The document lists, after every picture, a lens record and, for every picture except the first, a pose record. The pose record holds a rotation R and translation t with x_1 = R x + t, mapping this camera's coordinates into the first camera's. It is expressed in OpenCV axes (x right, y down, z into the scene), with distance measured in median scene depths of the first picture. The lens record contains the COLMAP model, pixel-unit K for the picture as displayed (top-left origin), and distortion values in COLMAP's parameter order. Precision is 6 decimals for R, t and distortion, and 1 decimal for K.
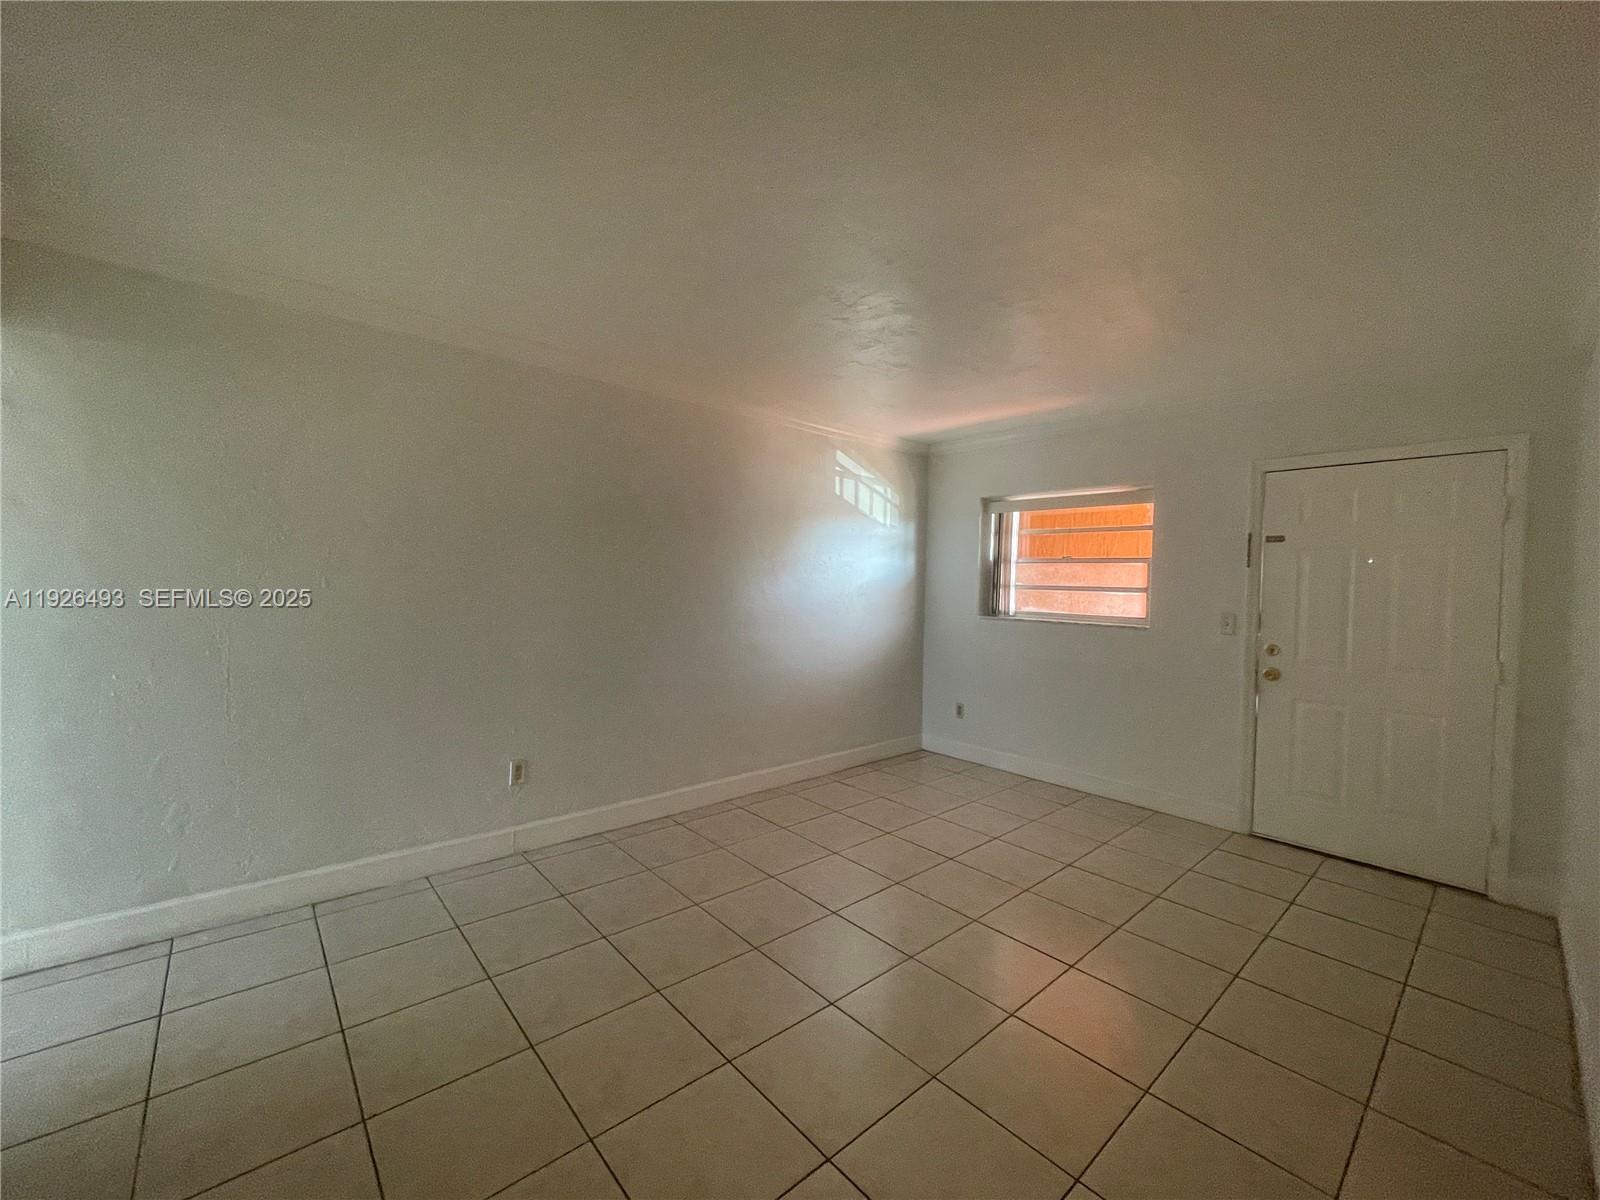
lens RADIAL K [[640.0, 0, 804.3], [0, 640.0, 598.4], [0, 0, 1]] dist [-0.003374, -0.000184]
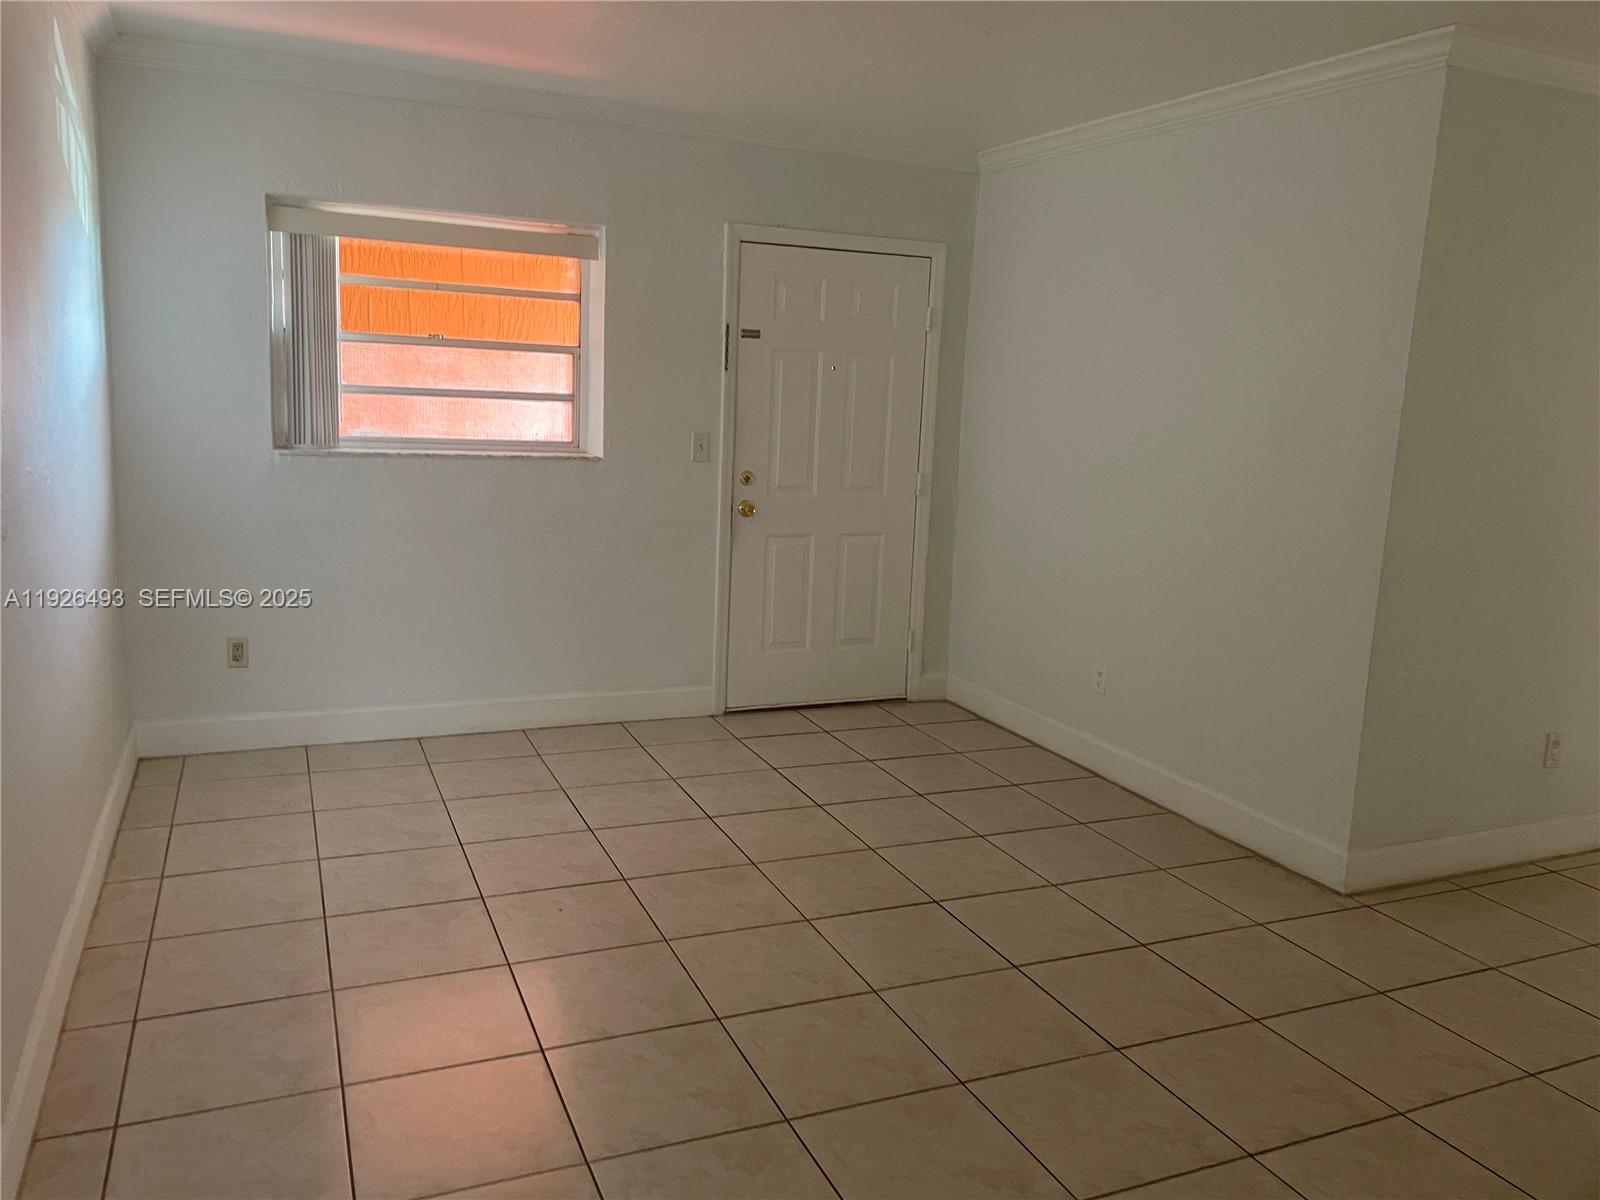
lens RADIAL K [[1223.1, 0, 805.0], [0, 1223.1, 602.3], [0, 0, 1]] dist [0.015925, -0.000722]
pose [[0.307171, -0.186056, 0.933289, -0.594685], [-0.015754, 0.979573, 0.200468, -0.063762], [-0.951524, -0.076281, 0.297966, 0.414234]]
